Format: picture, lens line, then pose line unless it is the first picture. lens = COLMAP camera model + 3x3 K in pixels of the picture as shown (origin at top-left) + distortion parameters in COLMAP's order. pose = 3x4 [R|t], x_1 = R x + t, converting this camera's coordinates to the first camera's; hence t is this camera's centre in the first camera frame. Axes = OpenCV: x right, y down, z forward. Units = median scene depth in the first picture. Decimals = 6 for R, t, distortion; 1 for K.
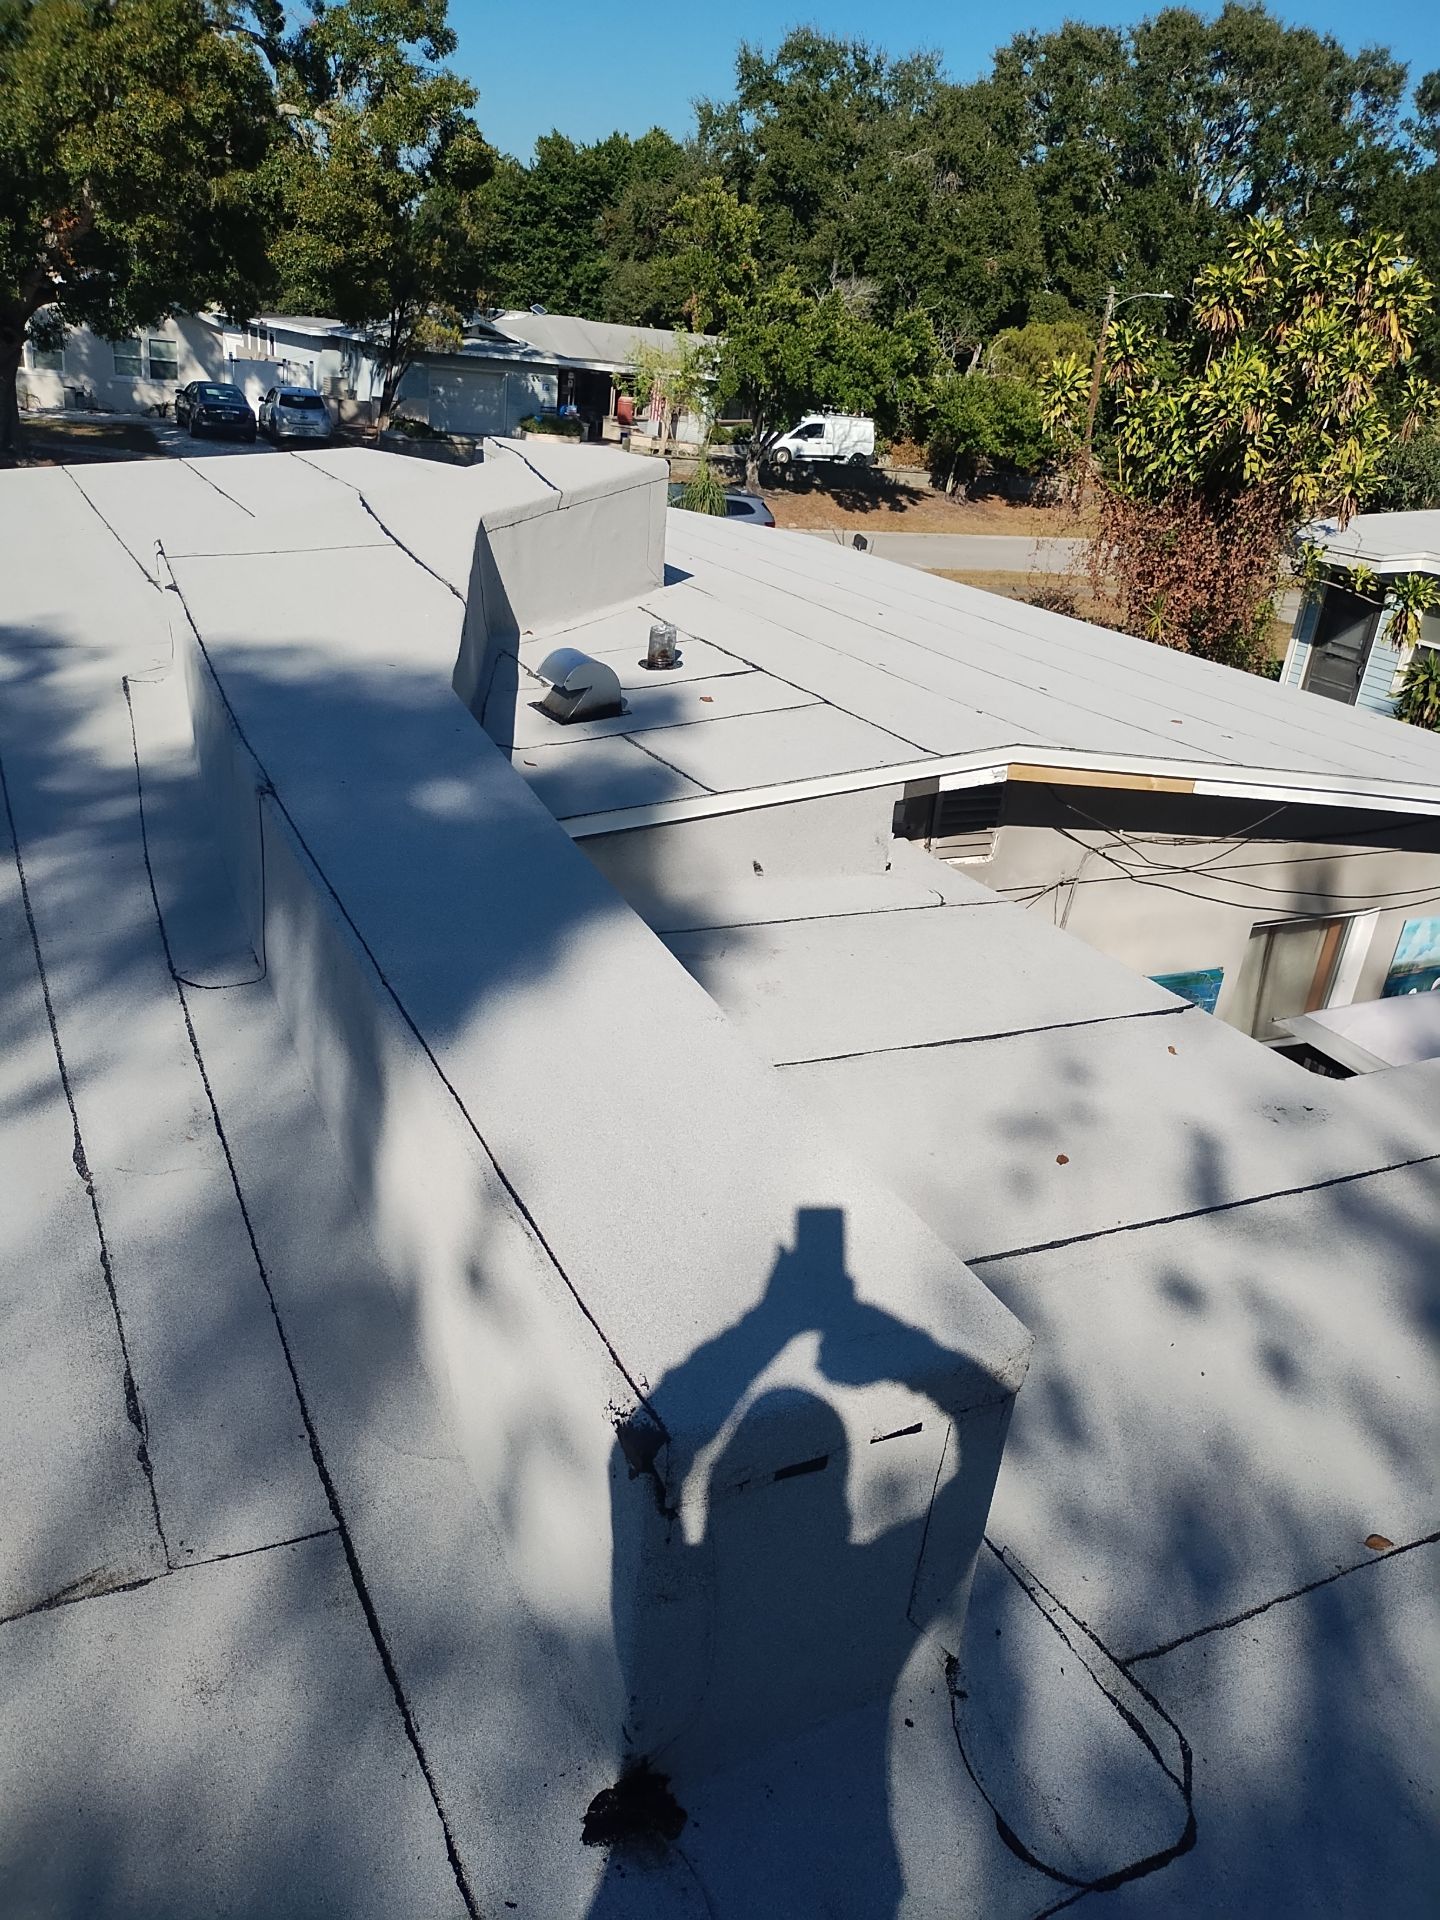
lens RADIAL K [[1433.2, 0, 709.7], [0, 1433.2, 965.7], [0, 0, 1]] dist [0.037243, -0.036282]
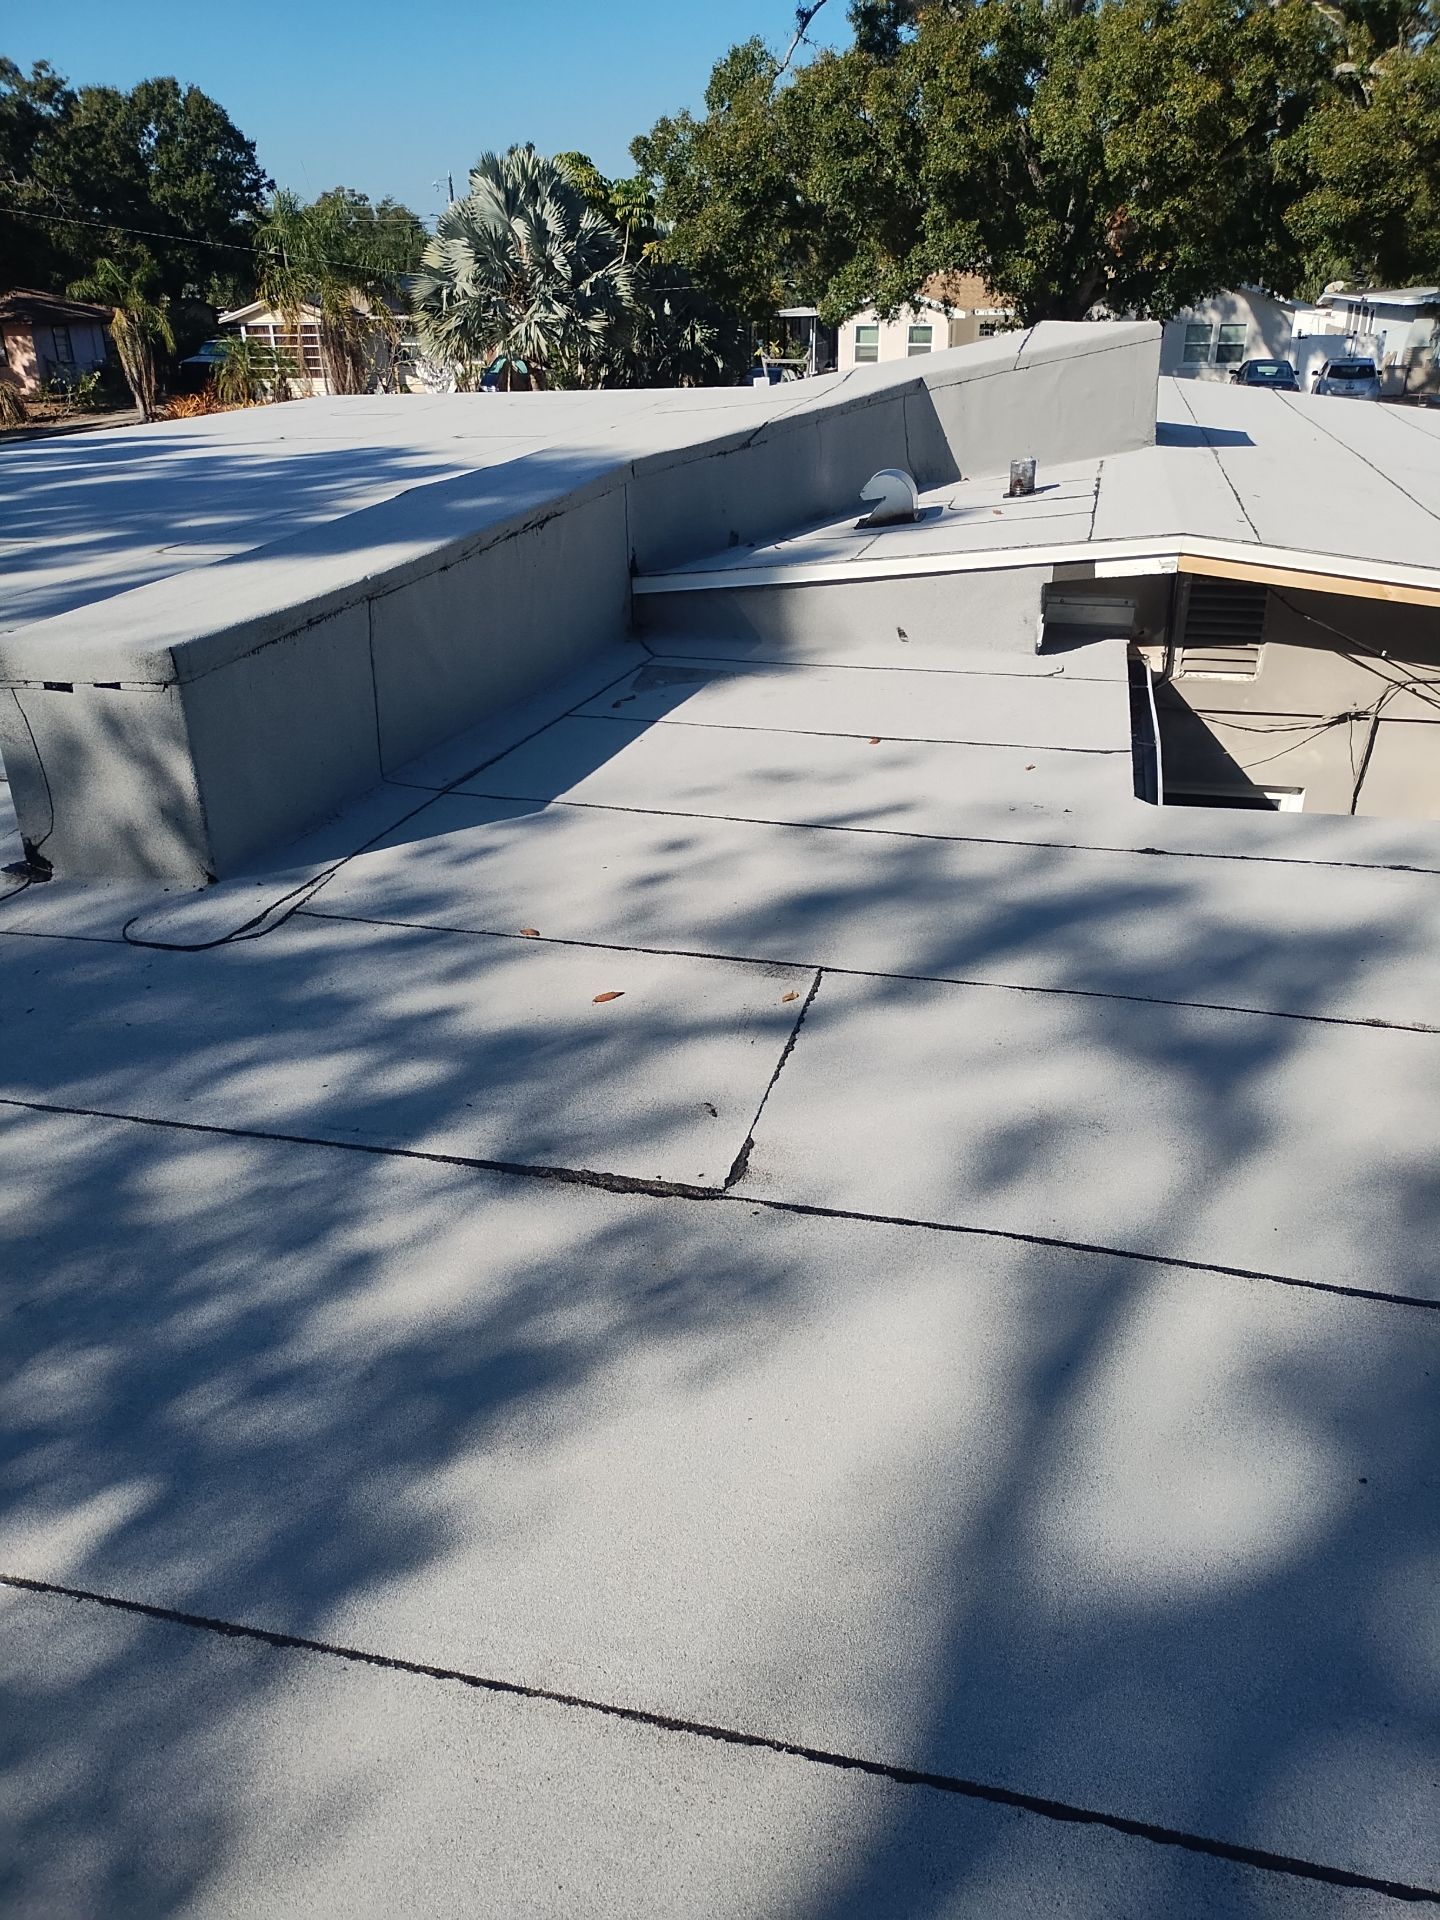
lens RADIAL K [[1433.2, 0, 732.8], [0, 1433.2, 958.0], [0, 0, 1]] dist [0.037243, -0.036282]
pose [[0.756014, 0.177410, -0.630054, 0.083048], [-0.181189, 0.981677, 0.059007, 0.017033], [0.628978, 0.069548, 0.774306, 0.004244]]
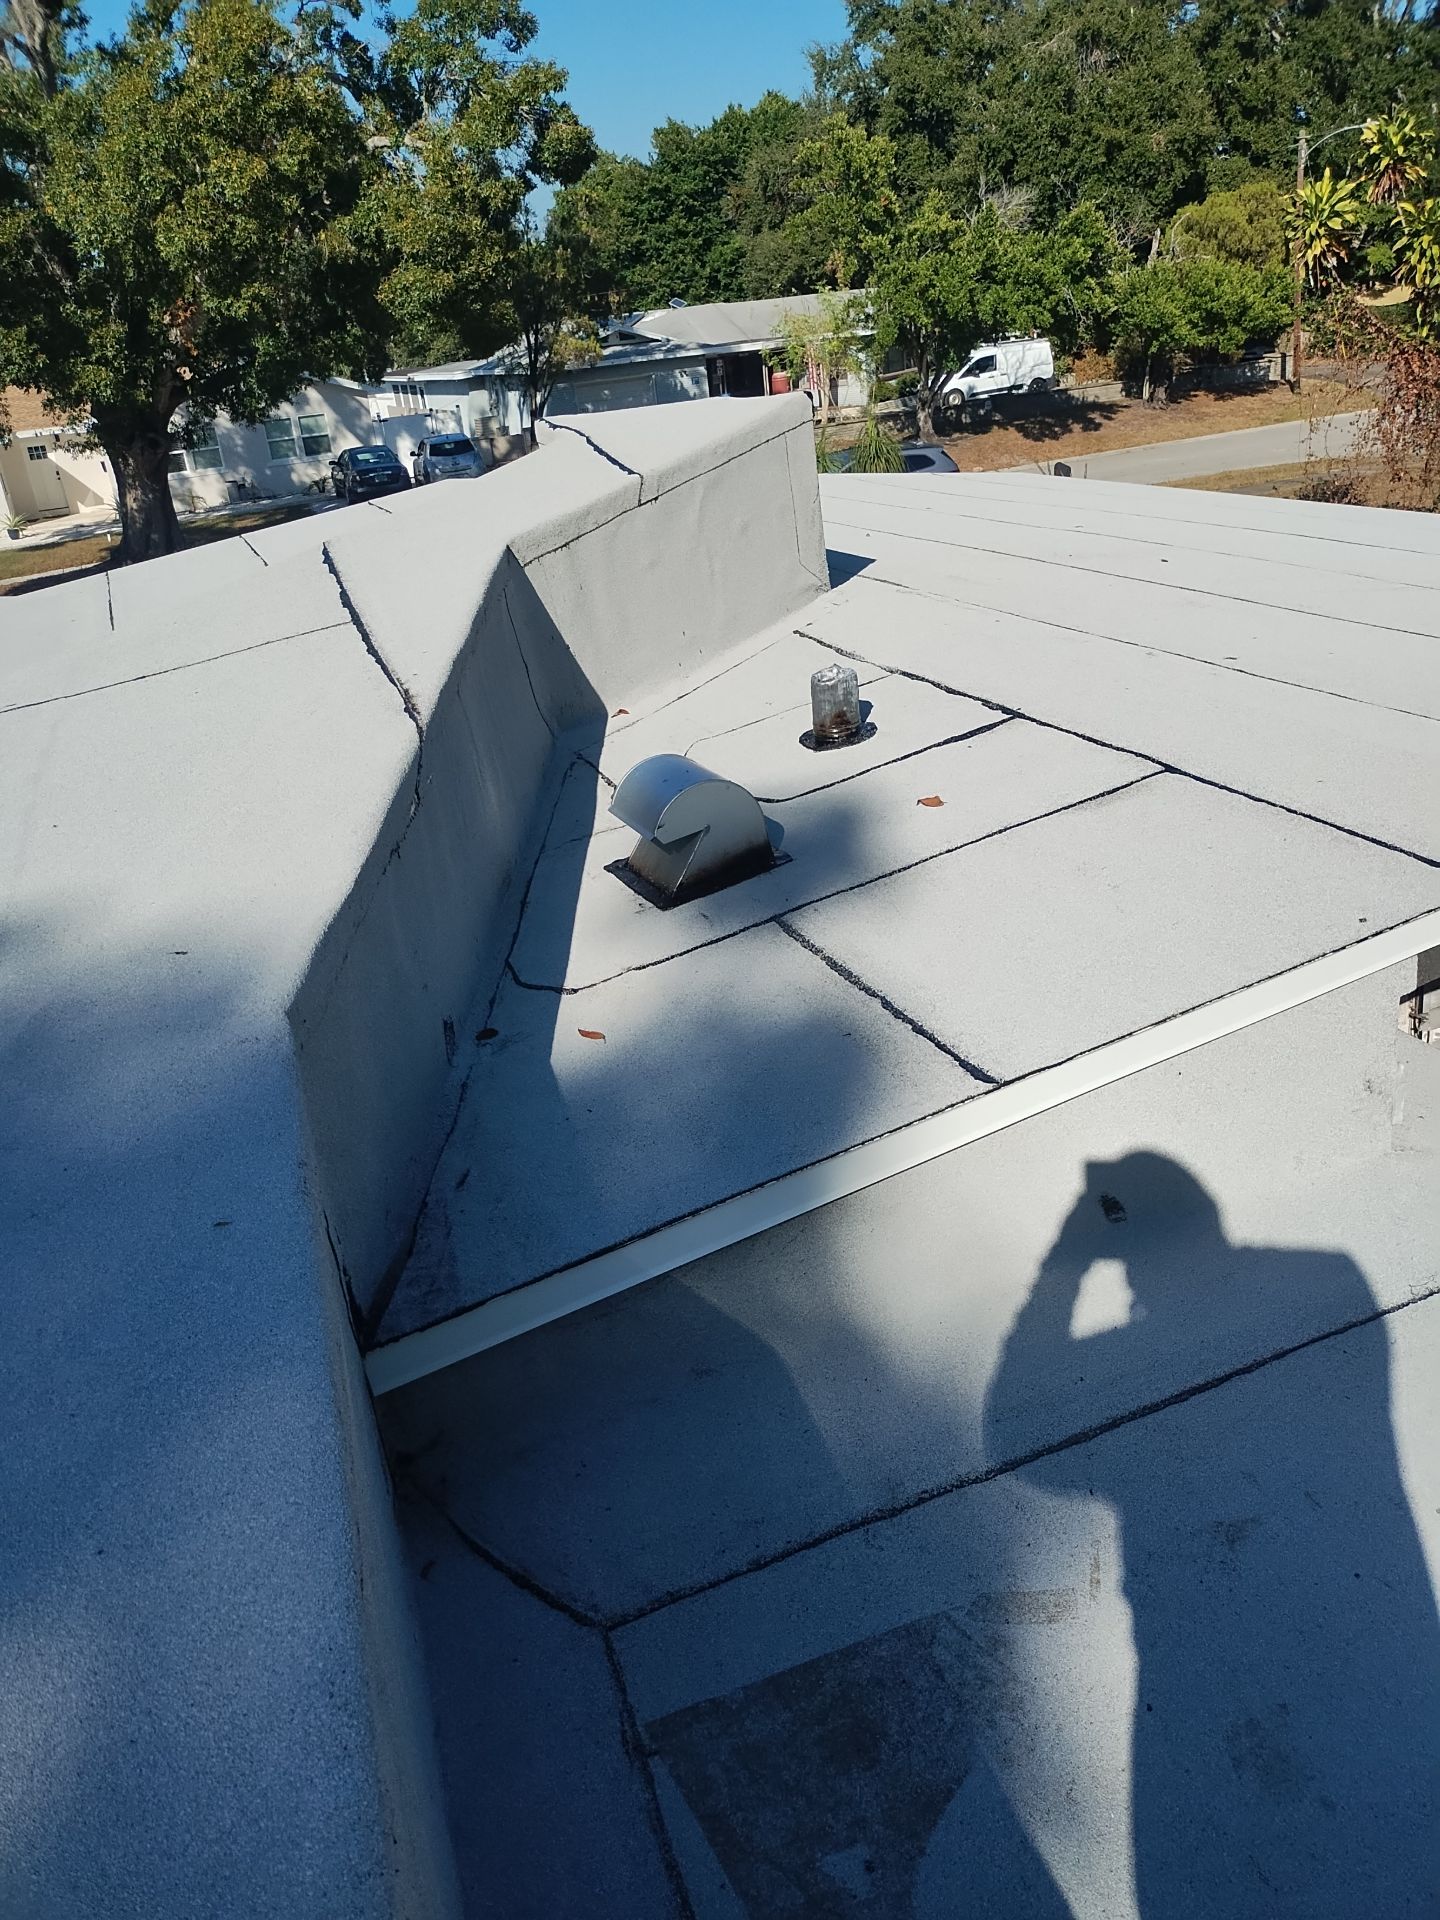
lens RADIAL K [[1433.2, 0, 716.8], [0, 1433.2, 957.9], [0, 0, 1]] dist [0.037243, -0.036282]
pose [[0.975555, -0.146894, -0.163447, -0.000158], [0.147985, 0.988974, -0.005552, -0.018767], [0.162461, -0.018771, 0.986536, 0.063347]]
